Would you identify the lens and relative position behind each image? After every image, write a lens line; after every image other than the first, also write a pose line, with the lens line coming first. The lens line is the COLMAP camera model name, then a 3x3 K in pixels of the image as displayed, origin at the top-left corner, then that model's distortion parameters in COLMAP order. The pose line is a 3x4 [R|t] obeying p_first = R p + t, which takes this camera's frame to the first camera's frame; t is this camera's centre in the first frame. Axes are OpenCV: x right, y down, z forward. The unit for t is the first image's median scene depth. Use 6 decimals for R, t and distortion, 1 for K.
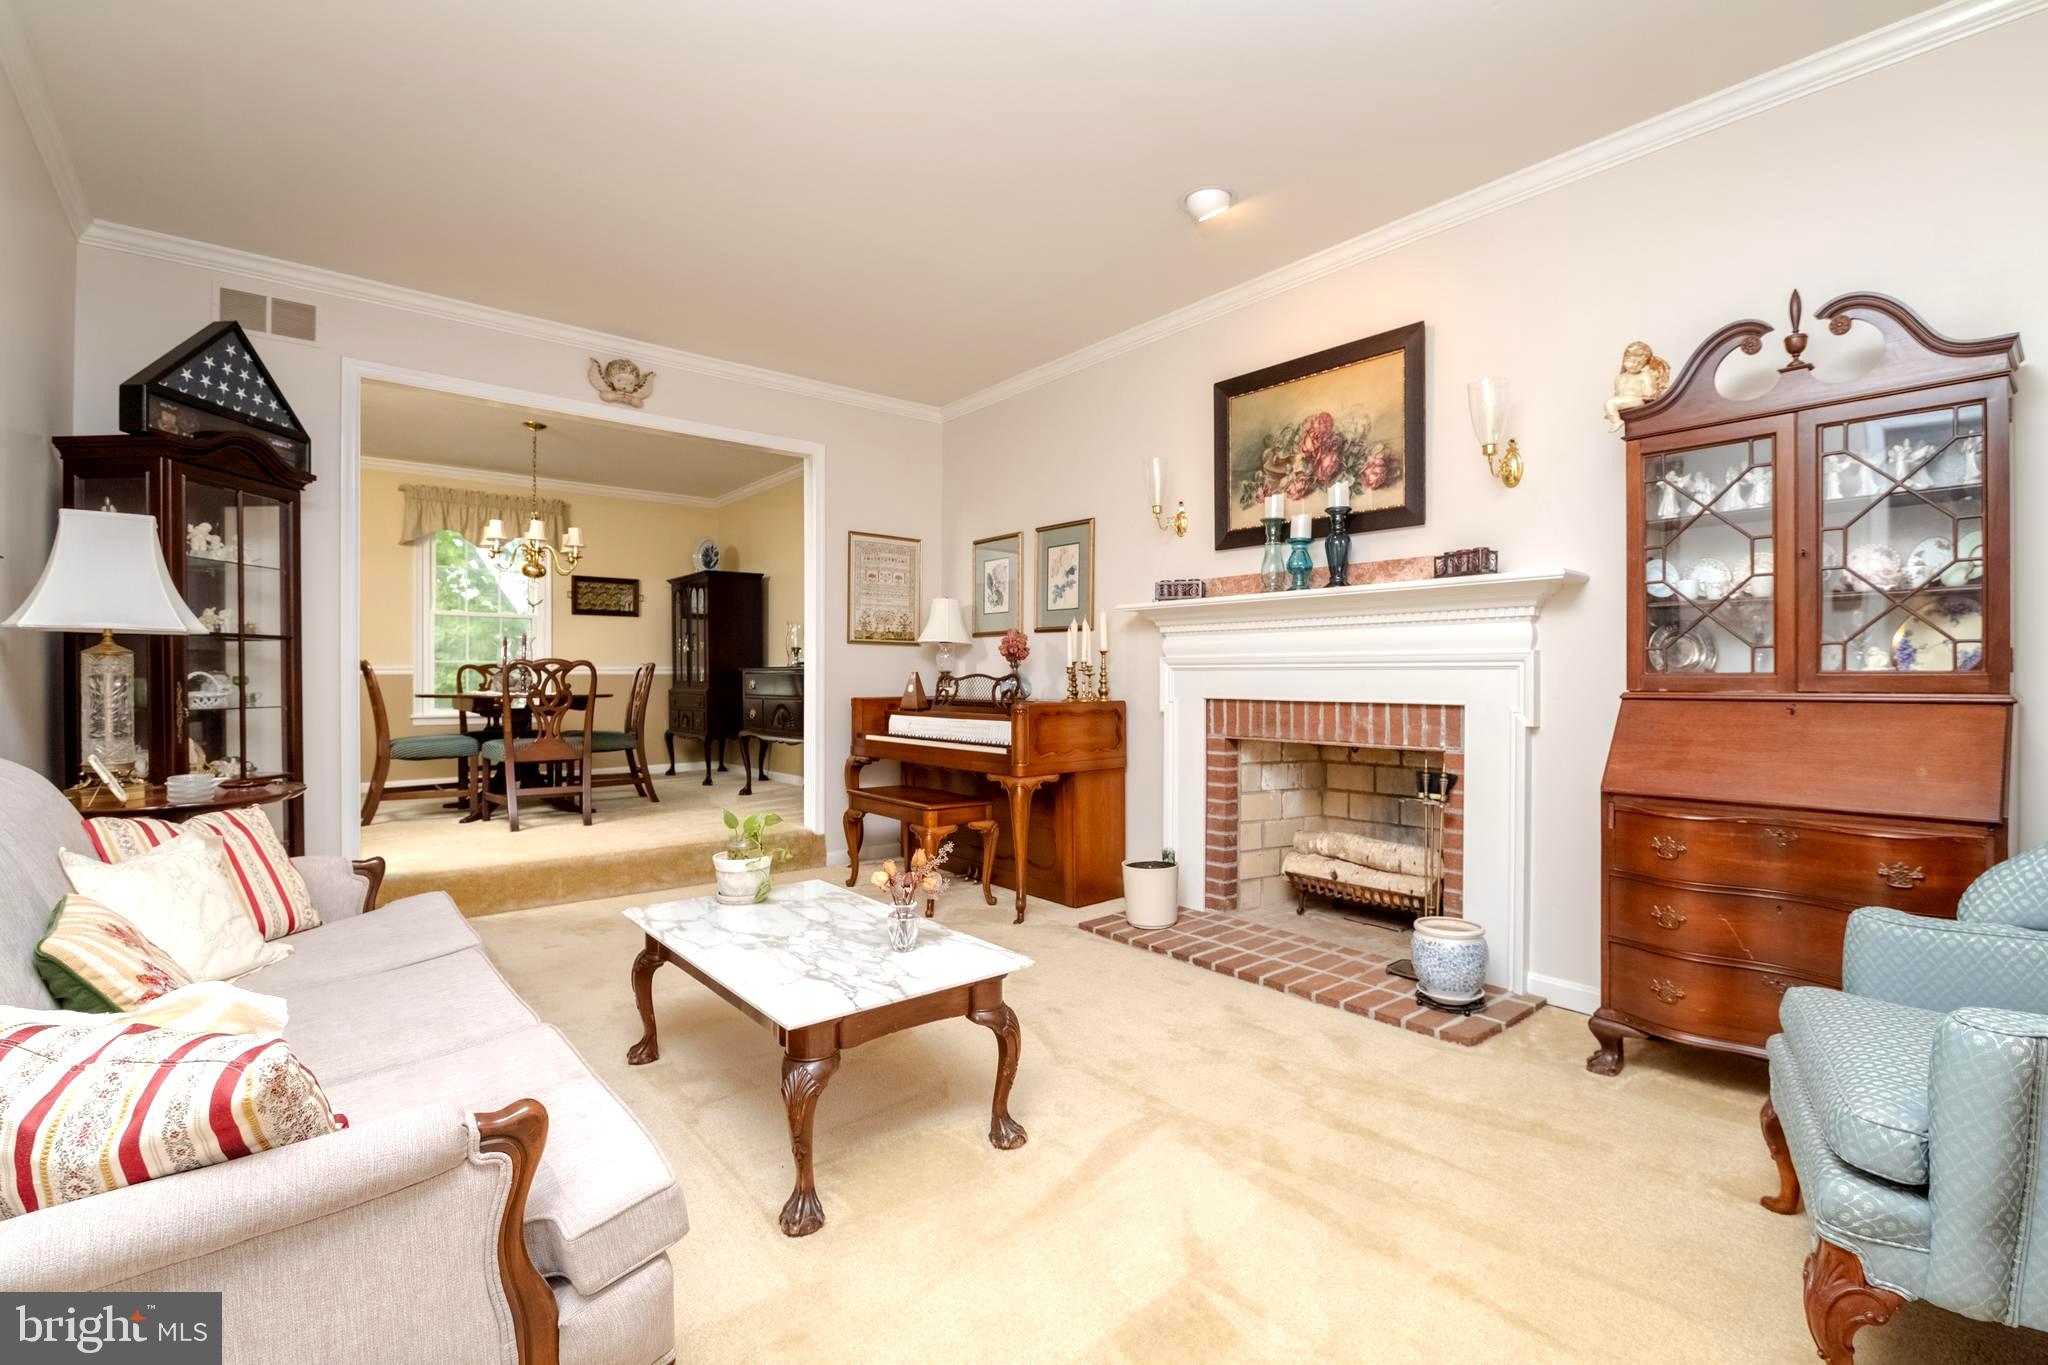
lens RADIAL K [[887.0, 0, 1030.3], [0, 887.0, 678.8], [0, 0, 1]] dist [0.000092, -0.000350]
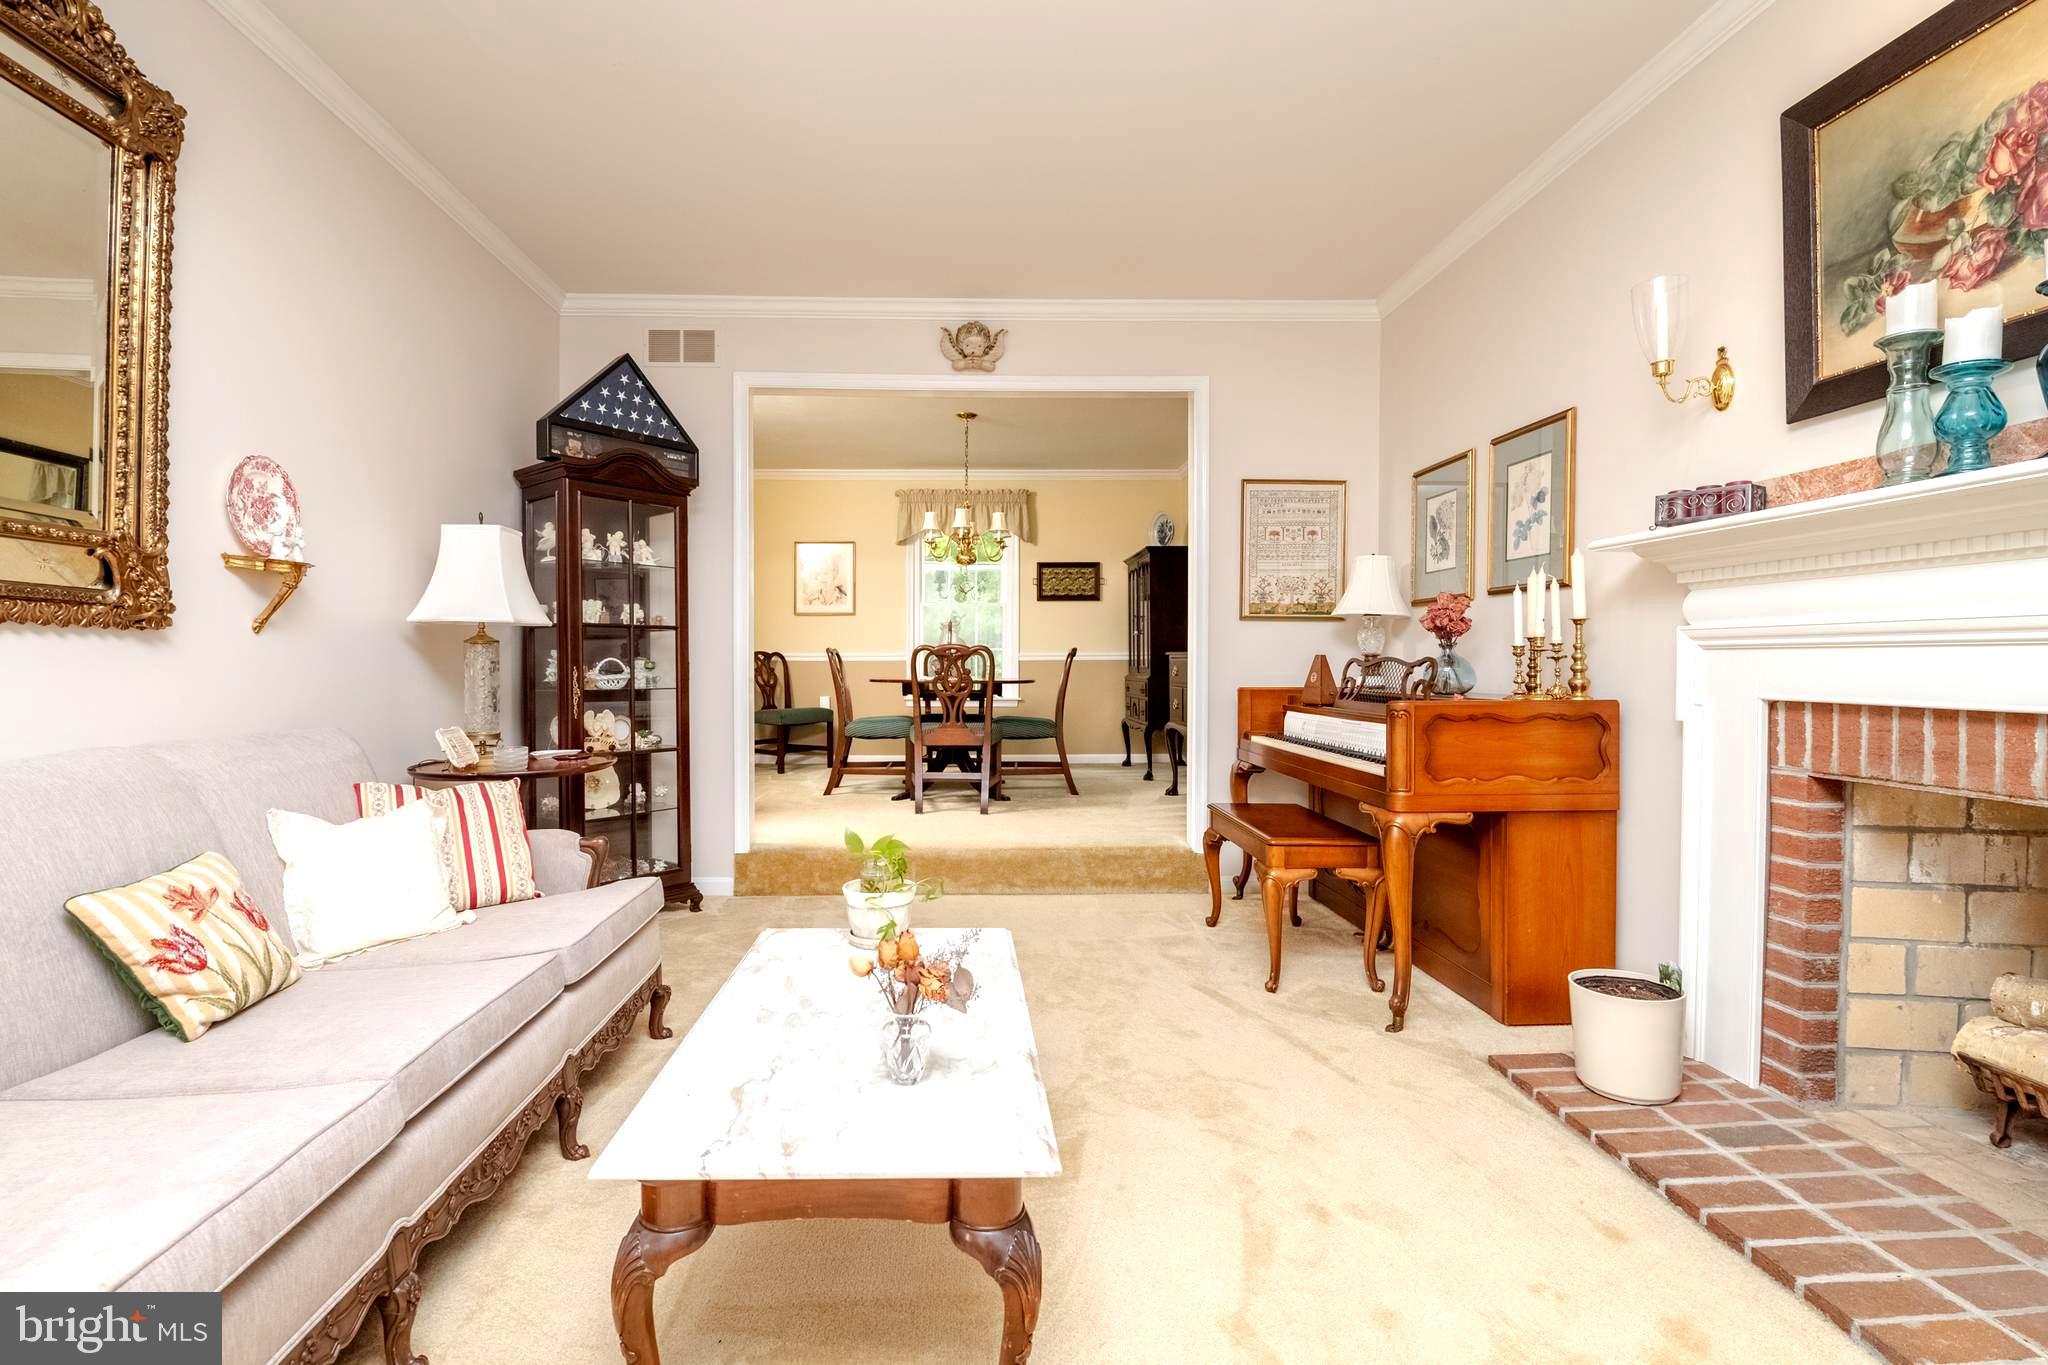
lens RADIAL K [[919.3, 0, 993.3], [0, 919.3, 673.5], [0, 0, 1]] dist [-0.001919, -0.007855]
pose [[0.790685, 0.006415, -0.612189, 0.172708], [-0.000755, 0.999955, 0.009503, 0.000881], [0.612222, -0.007052, 0.790654, 0.278303]]
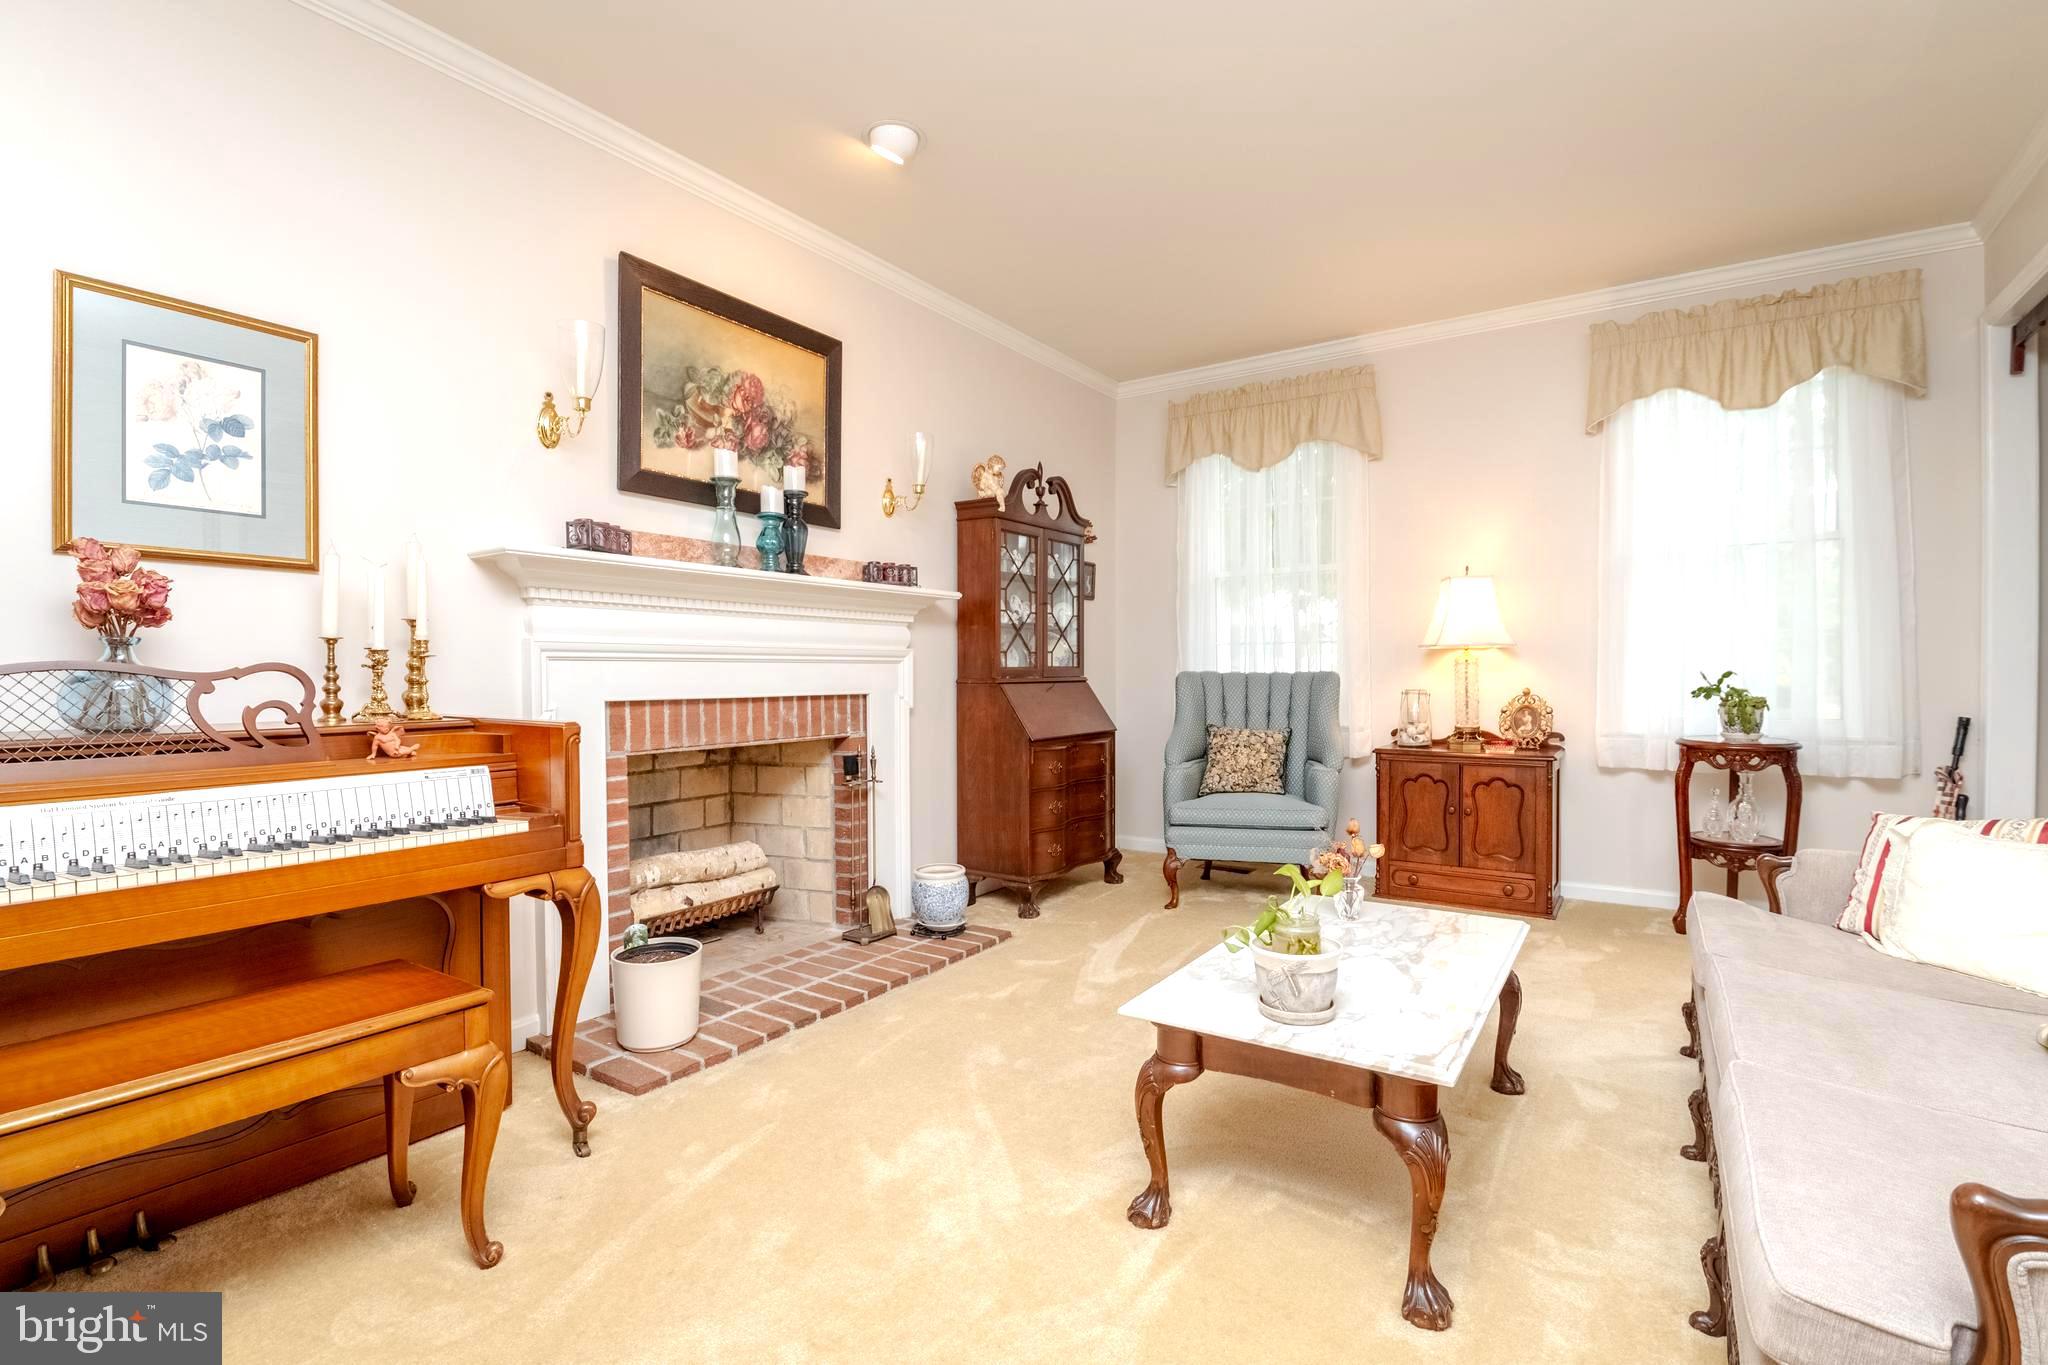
lens RADIAL K [[955.1, 0, 1039.2], [0, 955.1, 679.1], [0, 0, 1]] dist [-0.002391, -0.000815]
pose [[-0.287146, -0.008449, 0.957850, -0.627585], [0.005443, 0.999931, 0.010452, -0.001069], [-0.957871, 0.008215, -0.287080, 0.925762]]
